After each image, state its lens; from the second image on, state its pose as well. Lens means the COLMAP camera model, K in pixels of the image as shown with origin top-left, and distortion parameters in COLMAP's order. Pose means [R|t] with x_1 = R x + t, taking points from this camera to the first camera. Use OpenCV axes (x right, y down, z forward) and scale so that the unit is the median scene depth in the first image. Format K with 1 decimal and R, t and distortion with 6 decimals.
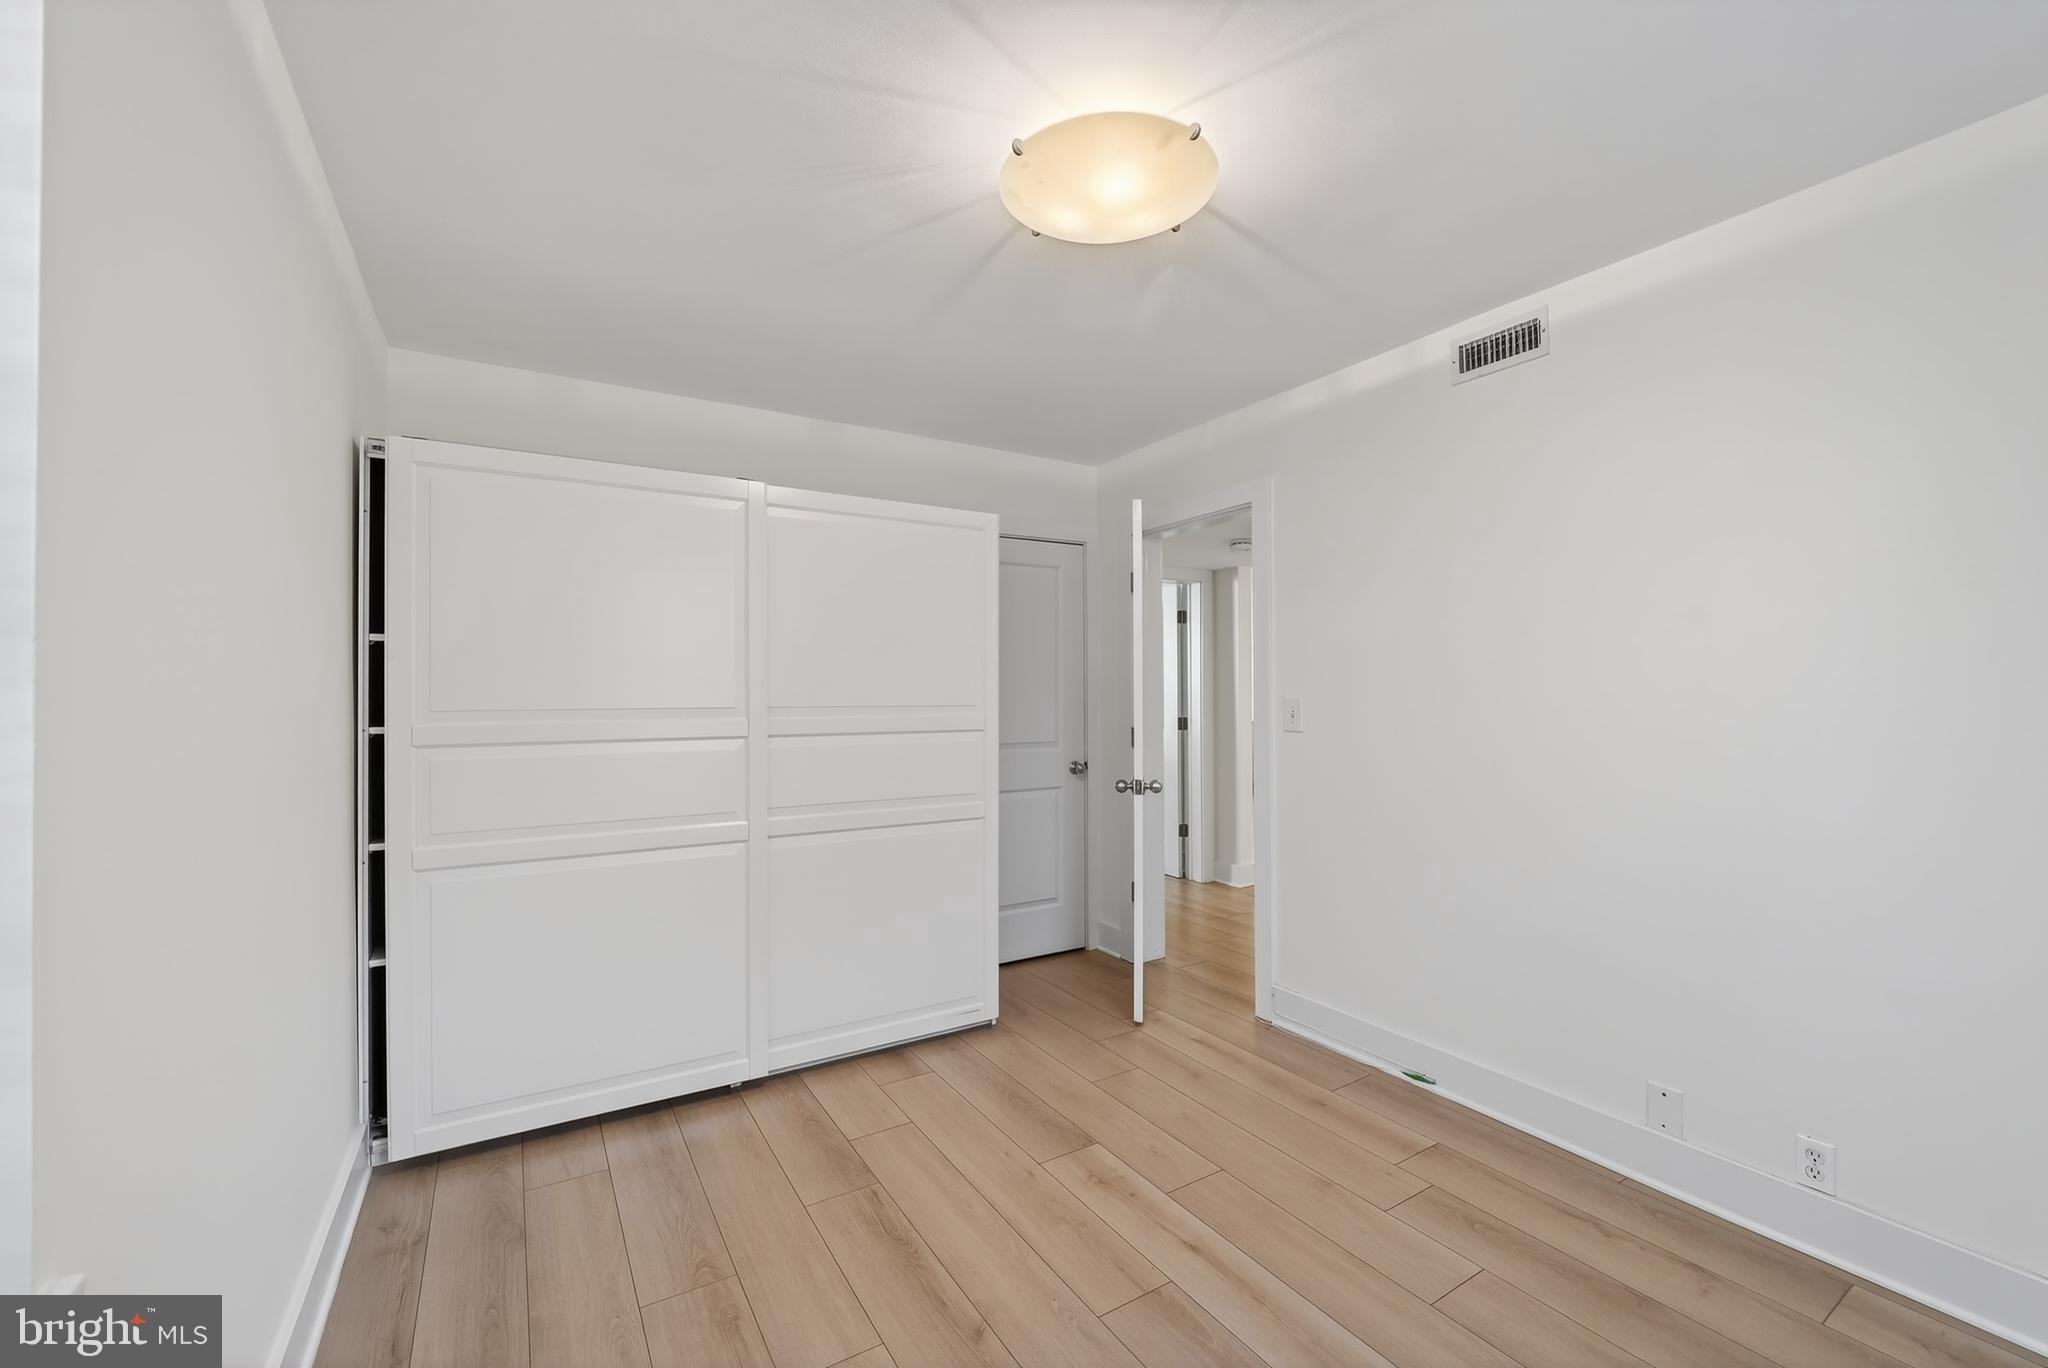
lens RADIAL K [[832.2, 0, 1021.4], [0, 832.2, 691.6], [0, 0, 1]] dist [-0.020102, 0.000163]
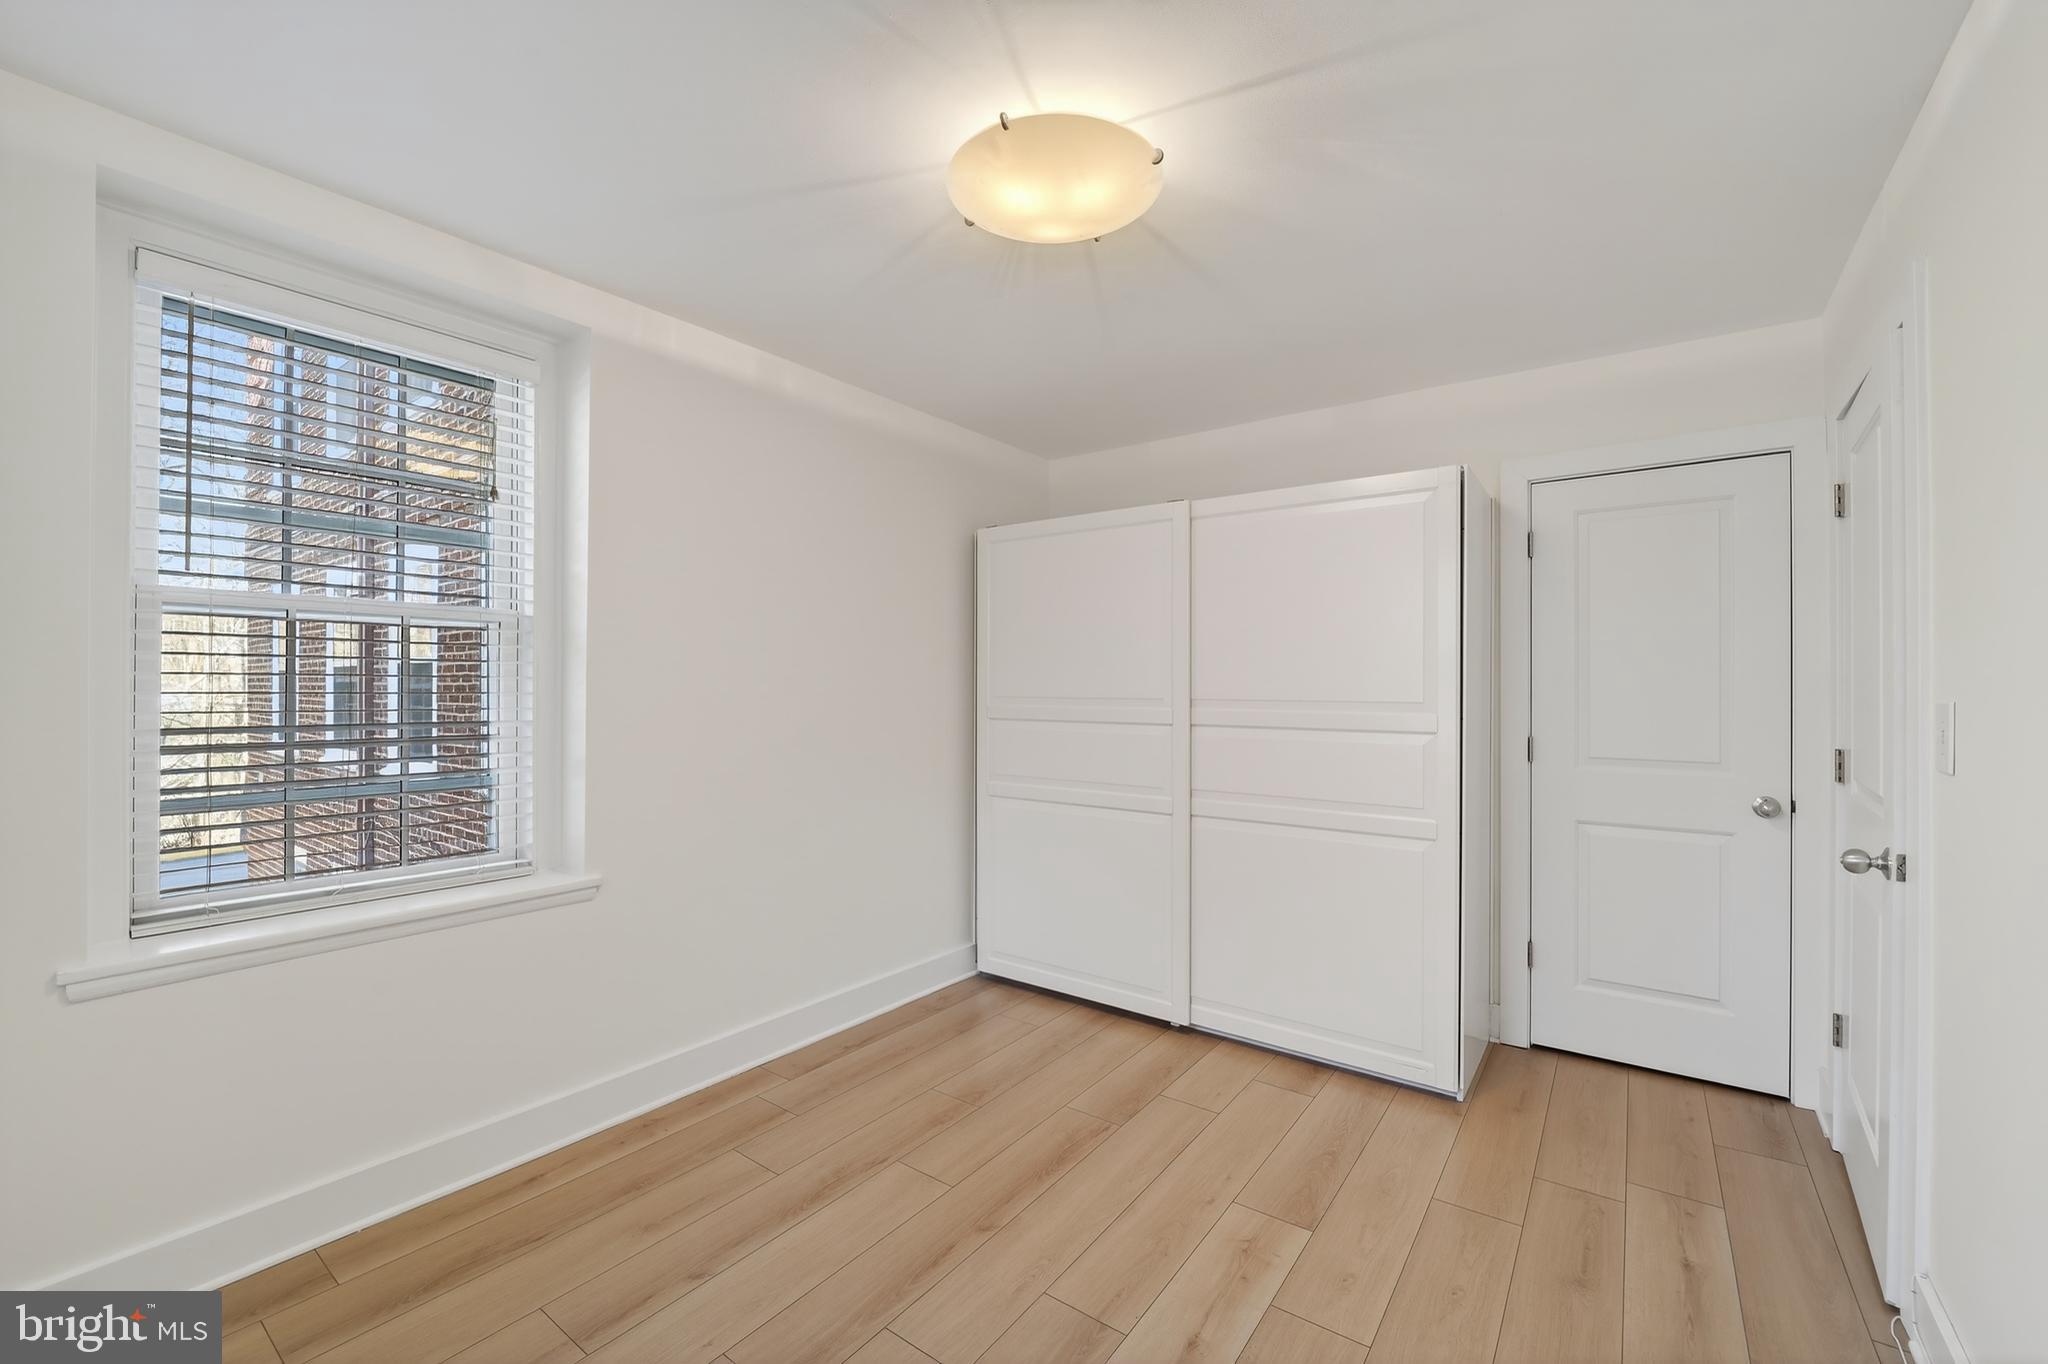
lens RADIAL K [[832.2, 0, 1012.6], [0, 832.2, 683.8], [0, 0, 1]] dist [-0.020102, 0.000163]
pose [[0.361507, 0.004997, -0.932356, 0.723216], [0.004666, 0.999963, 0.007168, -0.015136], [0.932358, -0.006941, 0.361471, 0.403597]]
